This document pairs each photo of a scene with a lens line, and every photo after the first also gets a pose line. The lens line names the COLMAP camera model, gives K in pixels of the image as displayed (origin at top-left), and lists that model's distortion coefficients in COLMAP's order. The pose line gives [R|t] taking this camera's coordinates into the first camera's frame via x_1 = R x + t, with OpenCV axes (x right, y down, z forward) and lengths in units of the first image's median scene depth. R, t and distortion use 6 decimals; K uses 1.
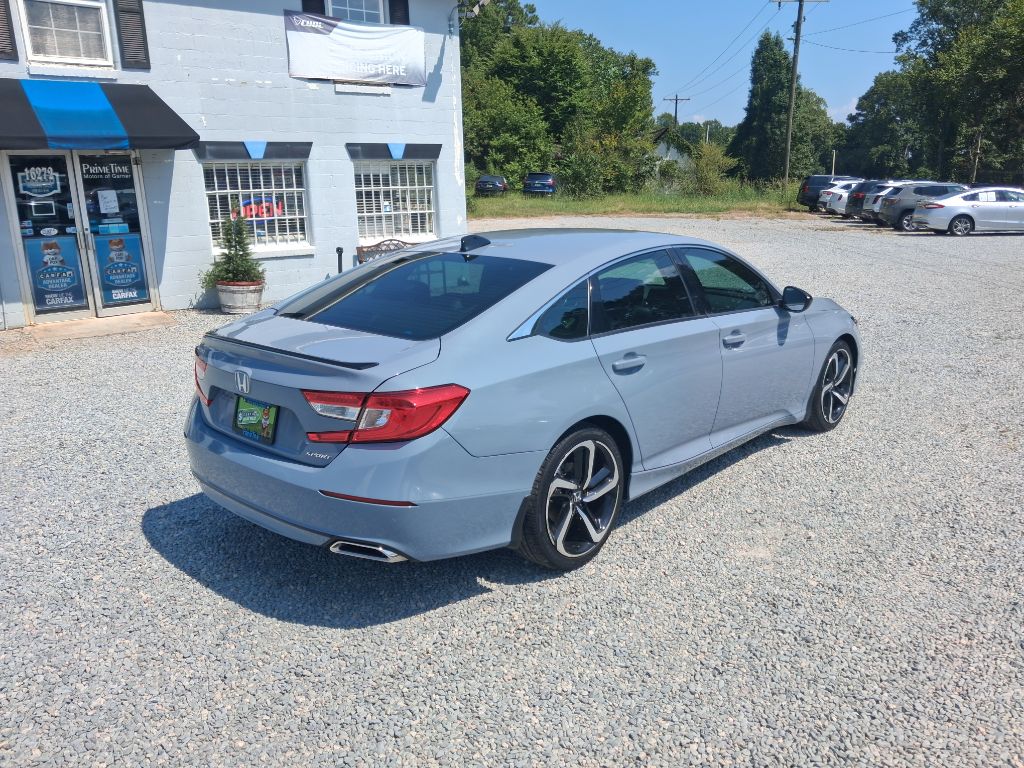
lens RADIAL K [[808.6, 0, 533.0], [0, 808.6, 387.8], [0, 0, 1]] dist [-0.004636, -0.013320]
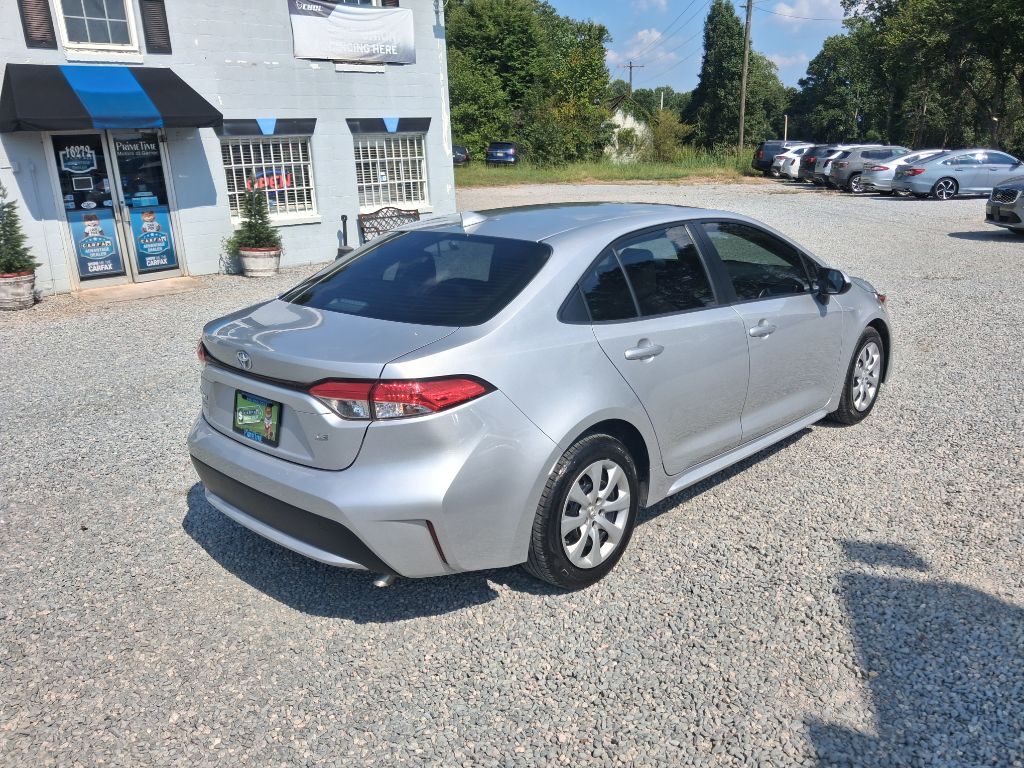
lens RADIAL K [[808.6, 0, 532.6], [0, 808.6, 401.6], [0, 0, 1]] dist [-0.004636, -0.013320]
pose [[0.998299, -0.032539, 0.048378, -0.044393], [0.030070, 0.998250, 0.050915, 0.029267], [-0.049950, -0.049373, 0.997531, -0.113960]]
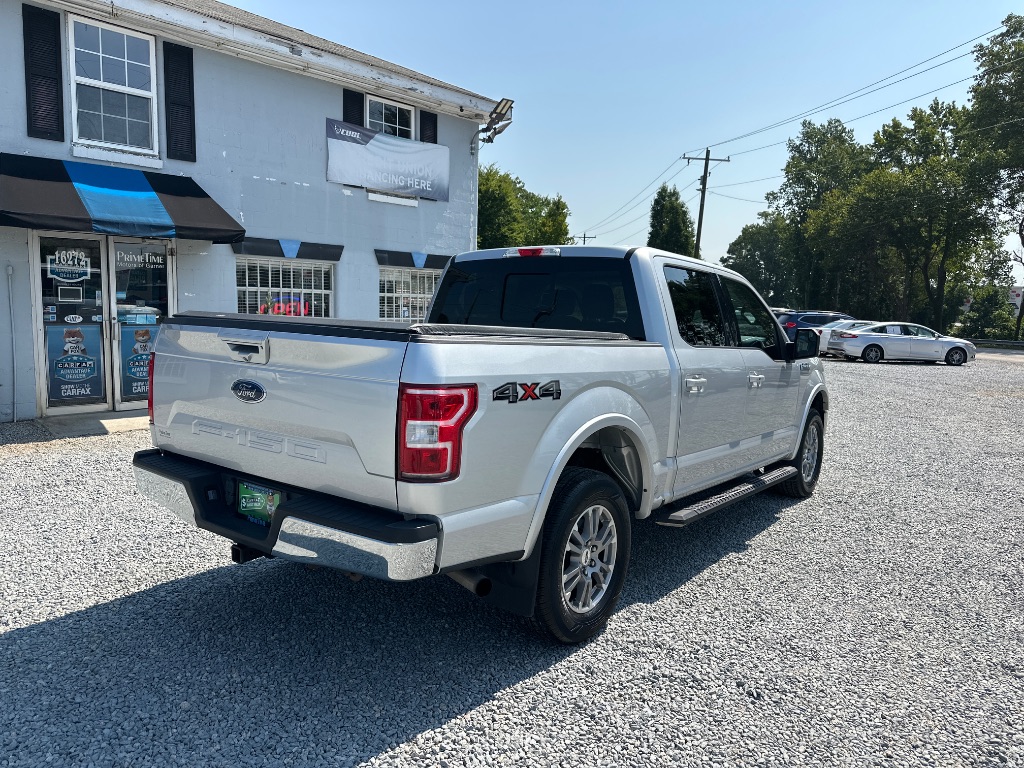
lens RADIAL K [[721.1, 0, 511.0], [0, 721.1, 389.4], [0, 0, 1]] dist [0.013269, -0.027520]
pose [[0.994693, 0.038885, 0.095251, -0.135049], [-0.026404, 0.991300, -0.128949, -0.013823], [-0.099437, 0.125749, 0.987066, 0.103036]]
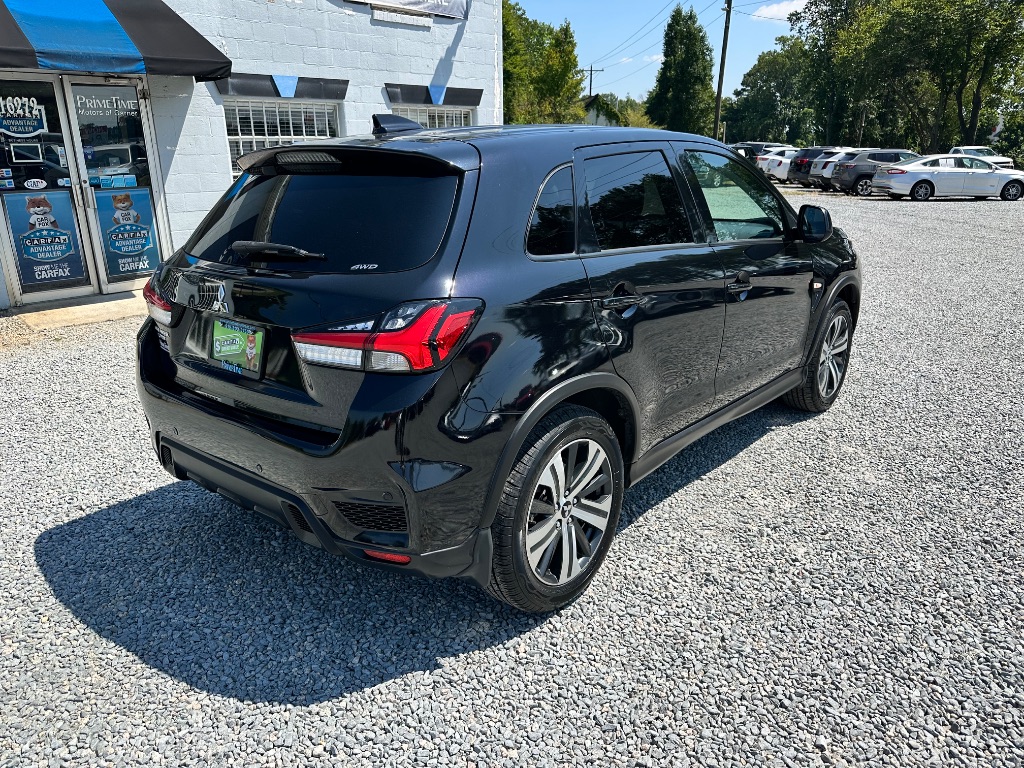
lens RADIAL K [[721.1, 0, 513.6], [0, 721.1, 384.6], [0, 0, 1]] dist [0.013269, -0.027520]
pose [[0.995373, -0.016041, 0.094742, -0.168964], [0.009784, 0.997762, 0.066143, -0.034350], [-0.095591, -0.064910, 0.993302, 0.204969]]
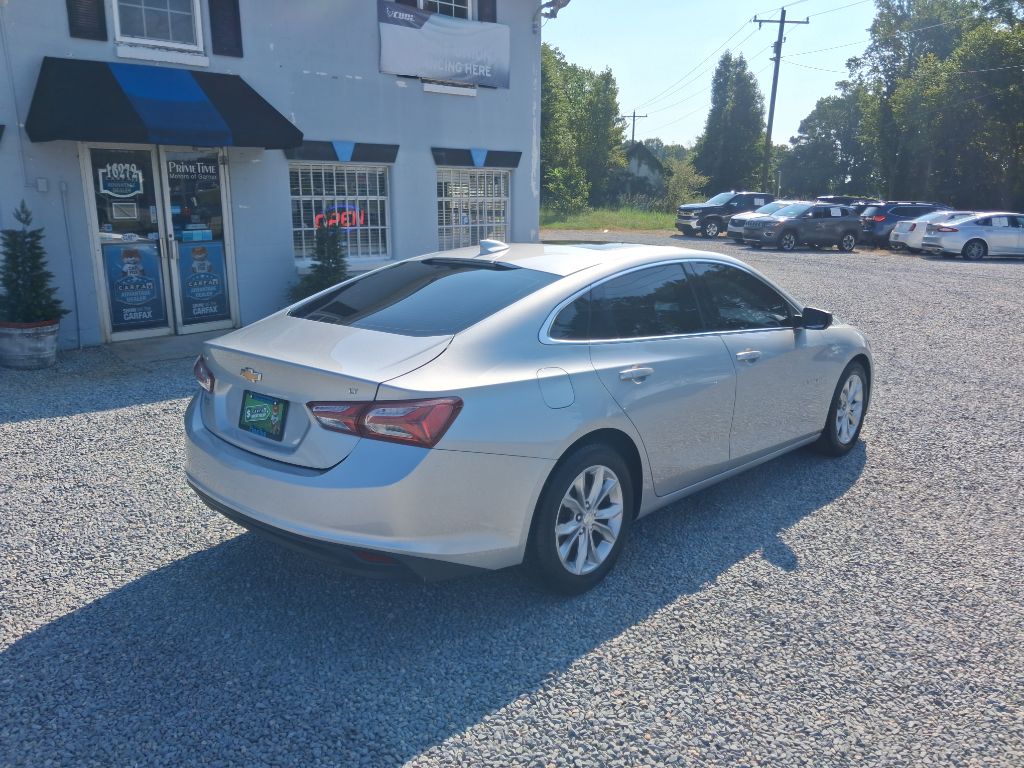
lens RADIAL K [[808.6, 0, 518.8], [0, 808.6, 396.3], [0, 0, 1]] dist [-0.004636, -0.013320]
pose [[0.997956, 0.010338, 0.063066, -0.182302], [-0.009964, 0.999931, -0.006237, -0.015065], [-0.063126, 0.005596, 0.997990, 0.075804]]
